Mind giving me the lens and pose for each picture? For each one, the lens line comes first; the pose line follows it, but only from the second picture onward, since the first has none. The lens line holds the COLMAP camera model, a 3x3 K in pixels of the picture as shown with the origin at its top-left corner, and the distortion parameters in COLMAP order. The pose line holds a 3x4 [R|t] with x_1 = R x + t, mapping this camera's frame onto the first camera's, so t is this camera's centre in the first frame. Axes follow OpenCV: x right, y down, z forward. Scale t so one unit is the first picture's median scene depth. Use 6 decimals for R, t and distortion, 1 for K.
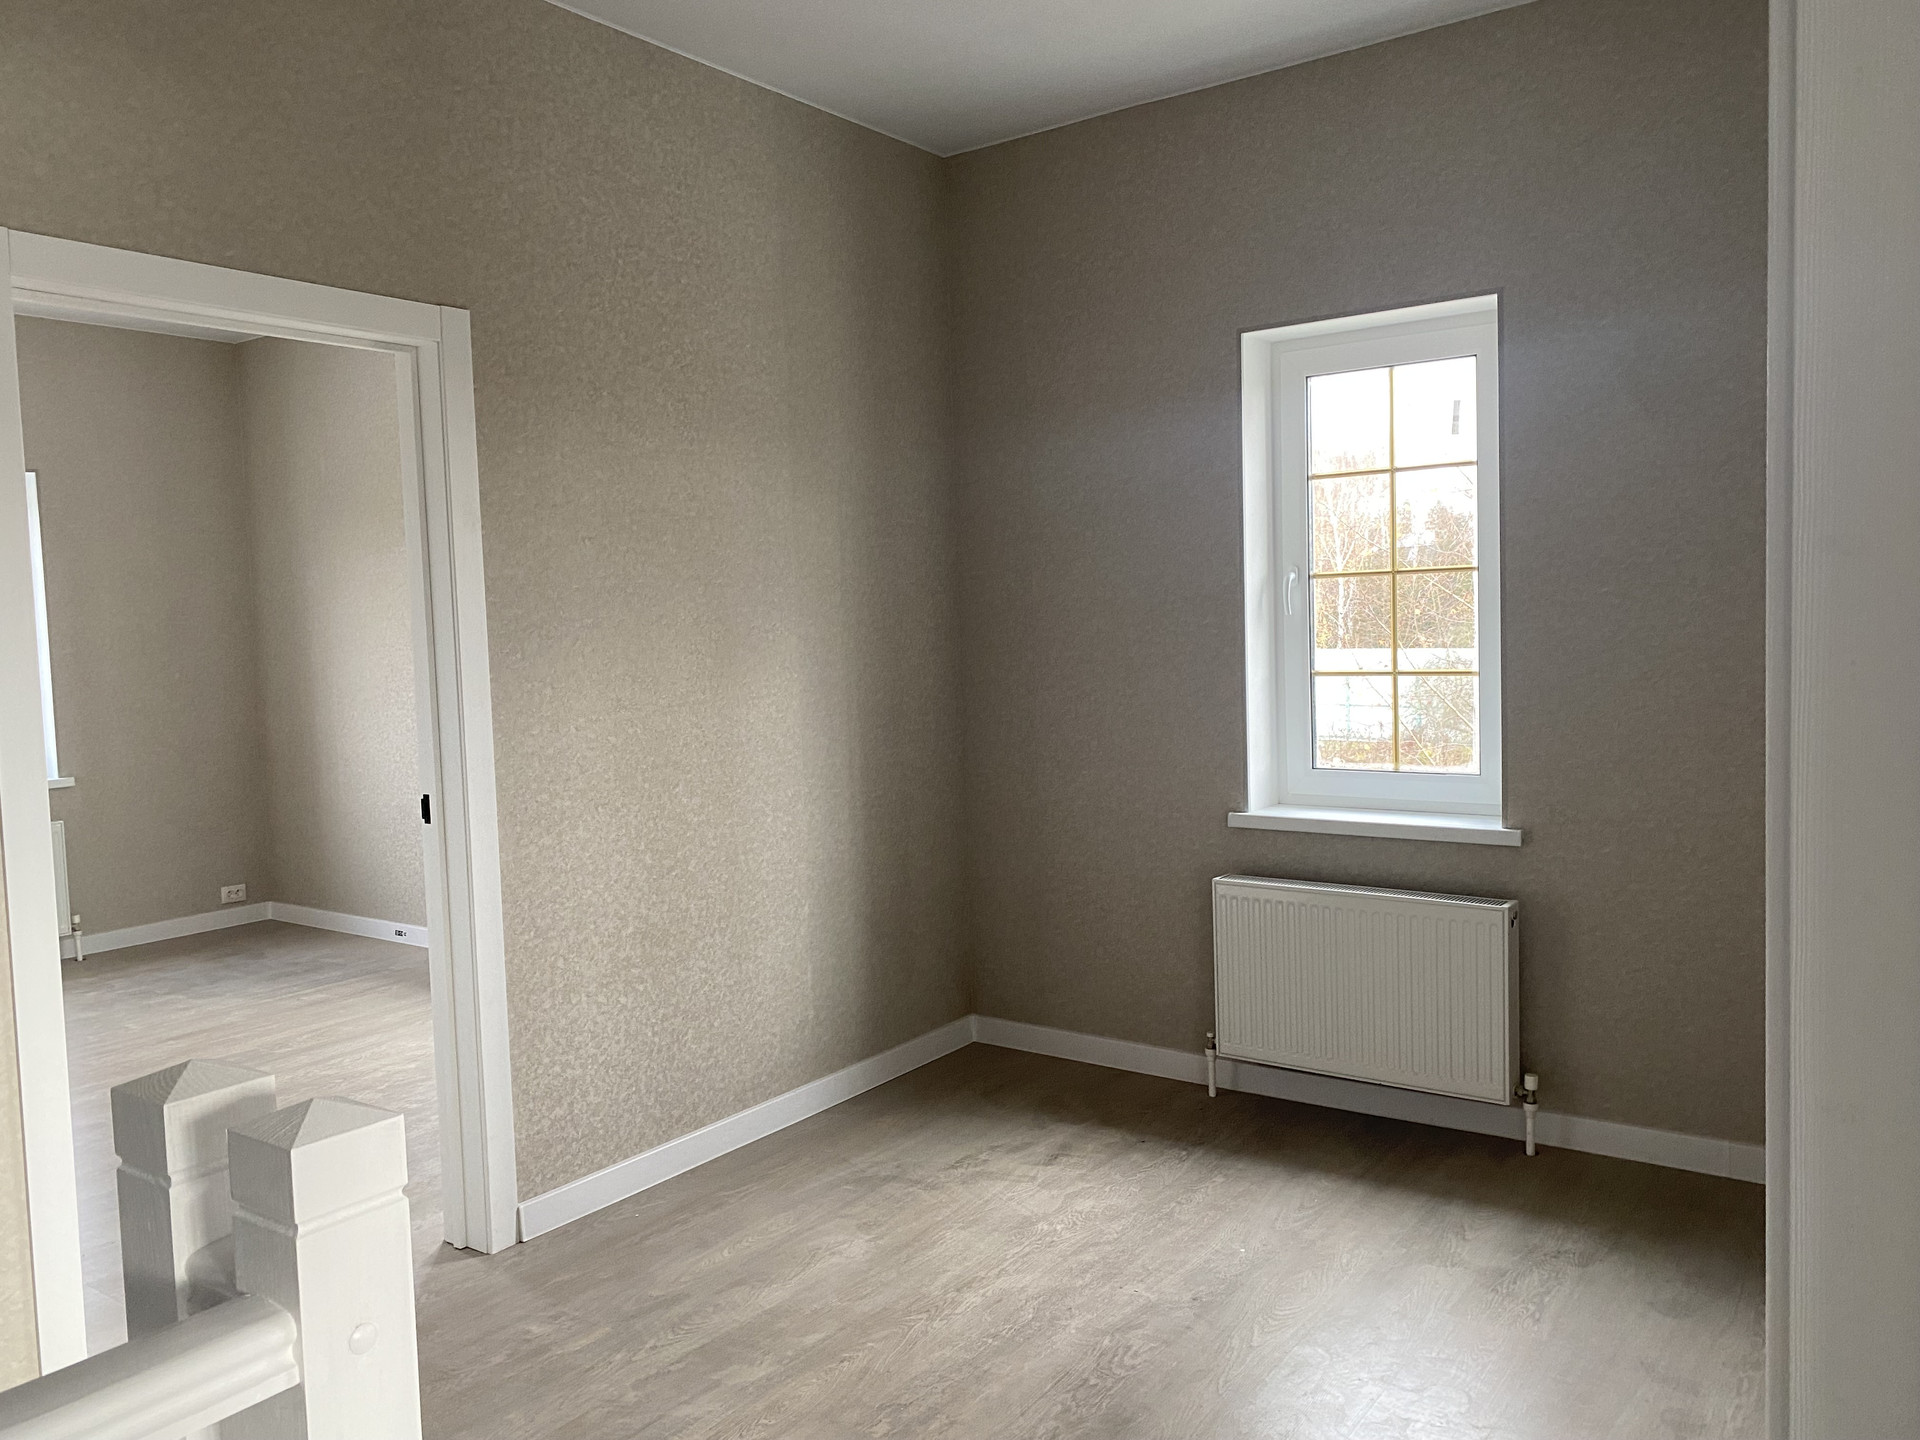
lens RADIAL K [[1453.9, 0, 960.0], [0, 1453.9, 720.0], [0, 0, 1]] dist [0.058611, -0.072347]
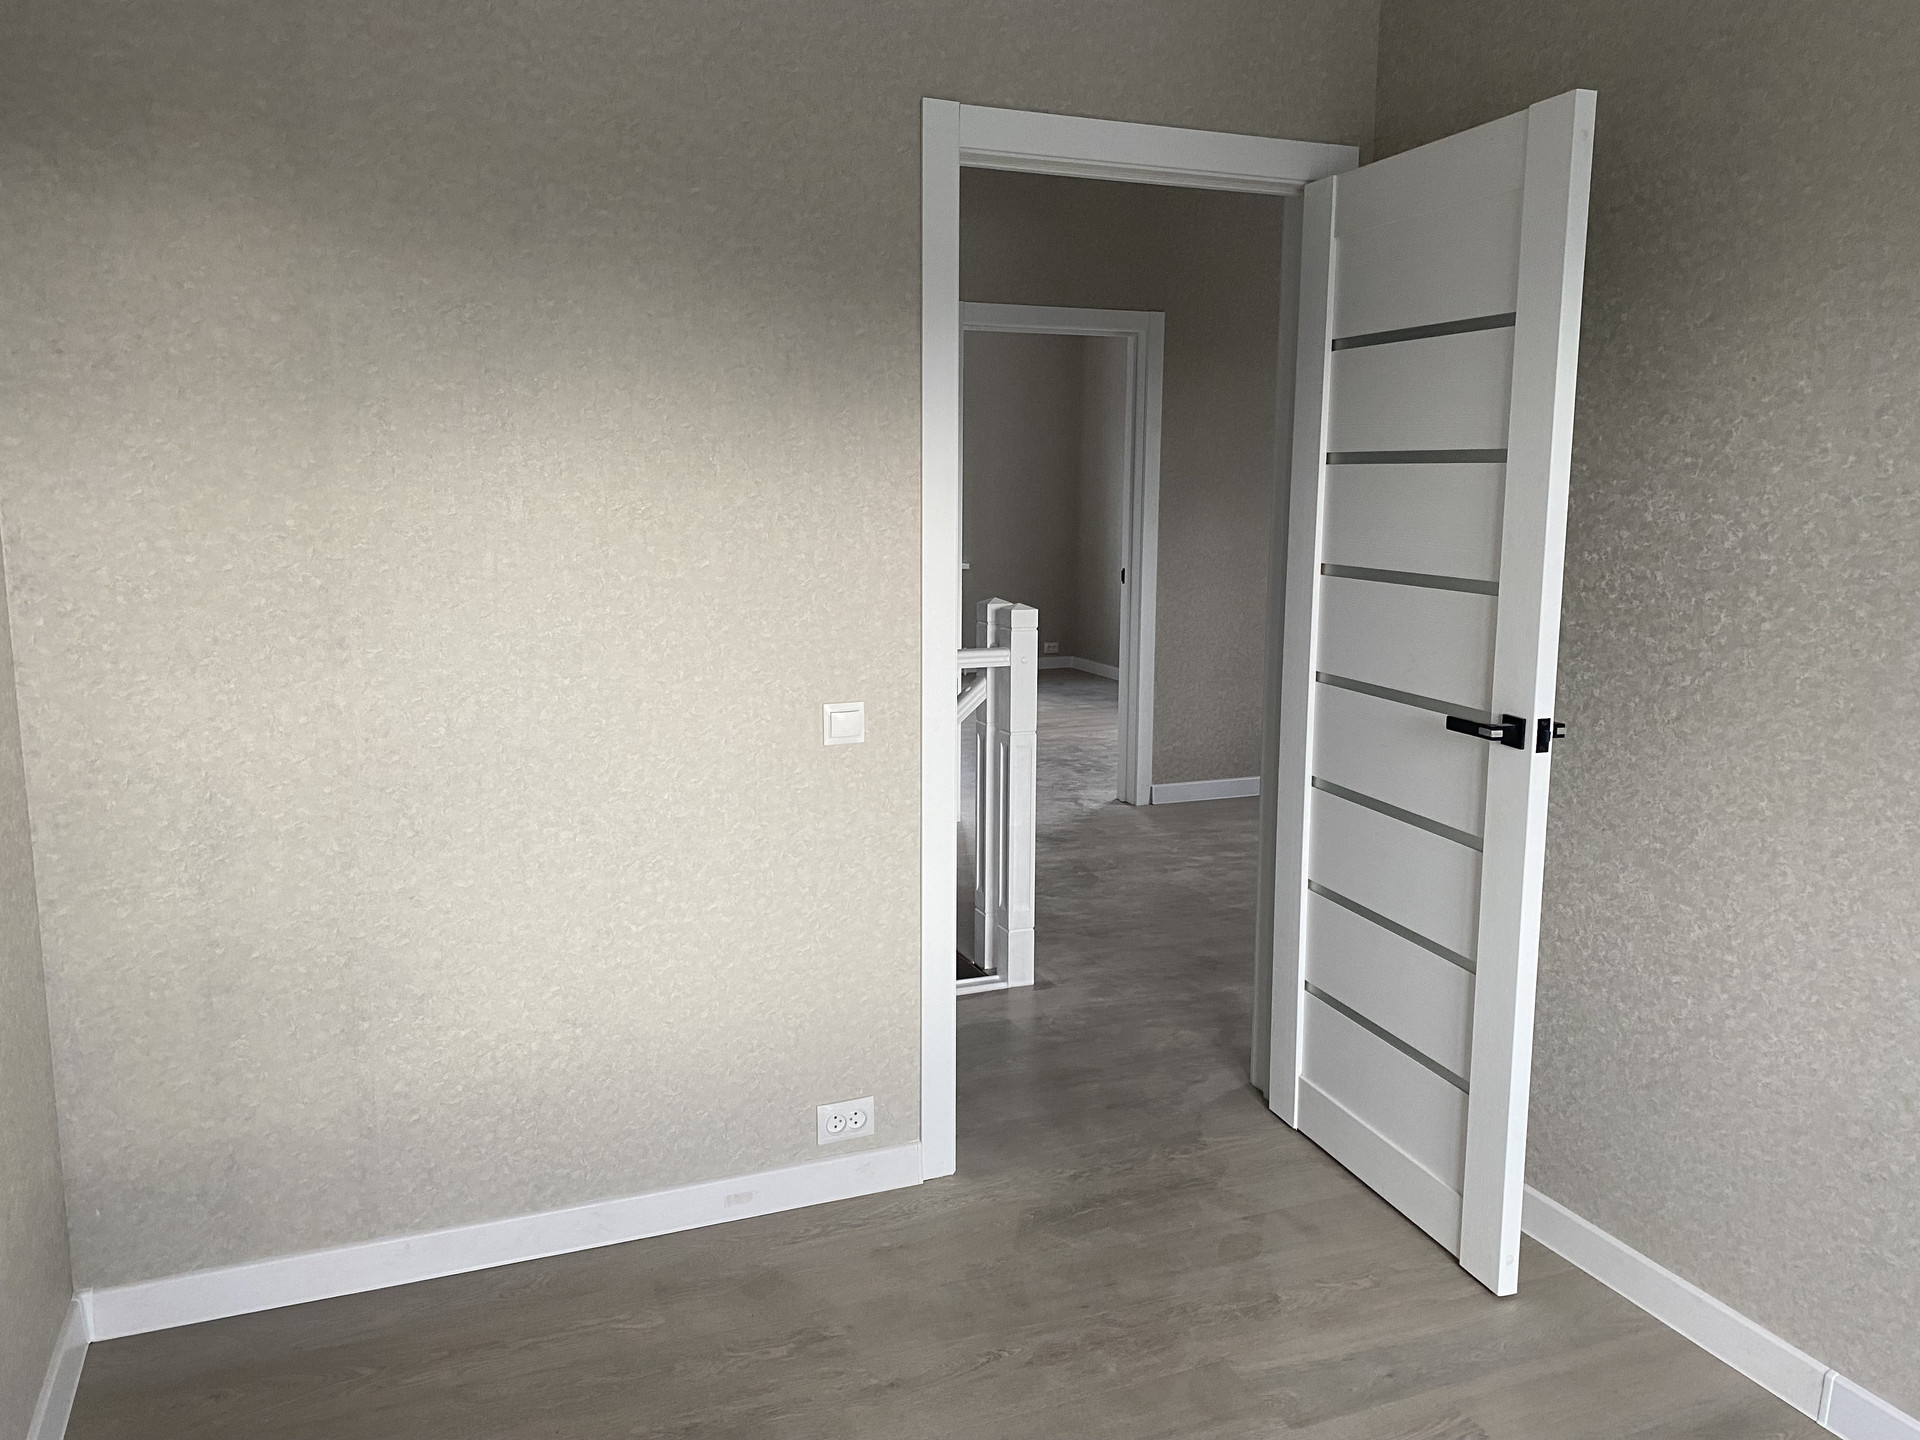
lens RADIAL K [[1453.9, 0, 960.0], [0, 1453.9, 720.0], [0, 0, 1]] dist [0.058611, -0.072347]
pose [[0.850549, 0.115994, -0.512944, 0.445589], [-0.064695, 0.991042, 0.116832, 0.036844], [0.521901, -0.066187, 0.850434, -0.738410]]
